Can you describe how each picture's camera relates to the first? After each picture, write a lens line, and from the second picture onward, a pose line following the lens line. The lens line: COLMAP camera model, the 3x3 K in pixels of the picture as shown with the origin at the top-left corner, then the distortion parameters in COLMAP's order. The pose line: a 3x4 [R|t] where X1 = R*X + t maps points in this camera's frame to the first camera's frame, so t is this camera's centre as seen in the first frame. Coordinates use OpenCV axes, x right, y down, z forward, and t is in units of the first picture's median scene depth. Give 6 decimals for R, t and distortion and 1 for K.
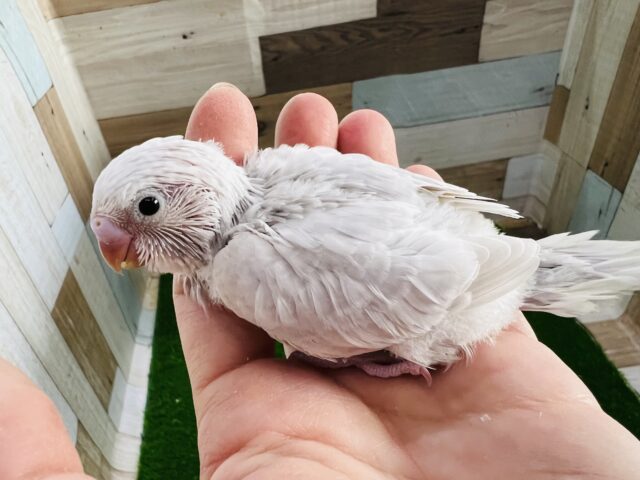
lens RADIAL K [[484.6, 0, 319.8], [0, 484.6, 239.2], [0, 0, 1]] dist [-0.002639, -0.002340]
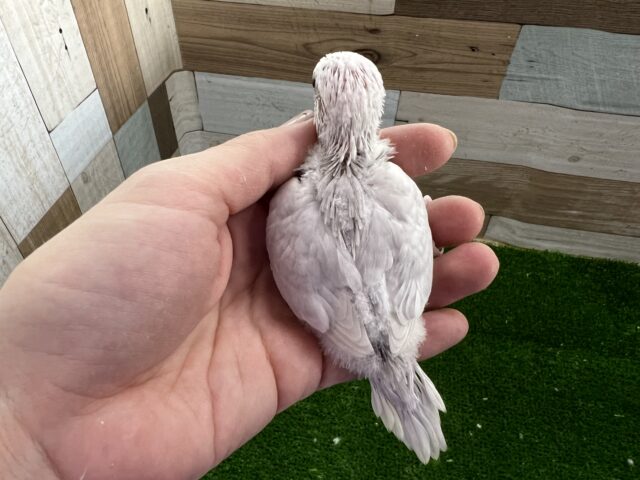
lens RADIAL K [[484.6, 0, 320.7], [0, 484.6, 242.8], [0, 0, 1]] dist [-0.002639, -0.002340]
pose [[0.931433, 0.319472, -0.174268, 0.024879], [-0.283828, 0.937454, 0.201549, -0.123866], [0.227757, -0.138268, 0.963851, 0.309444]]
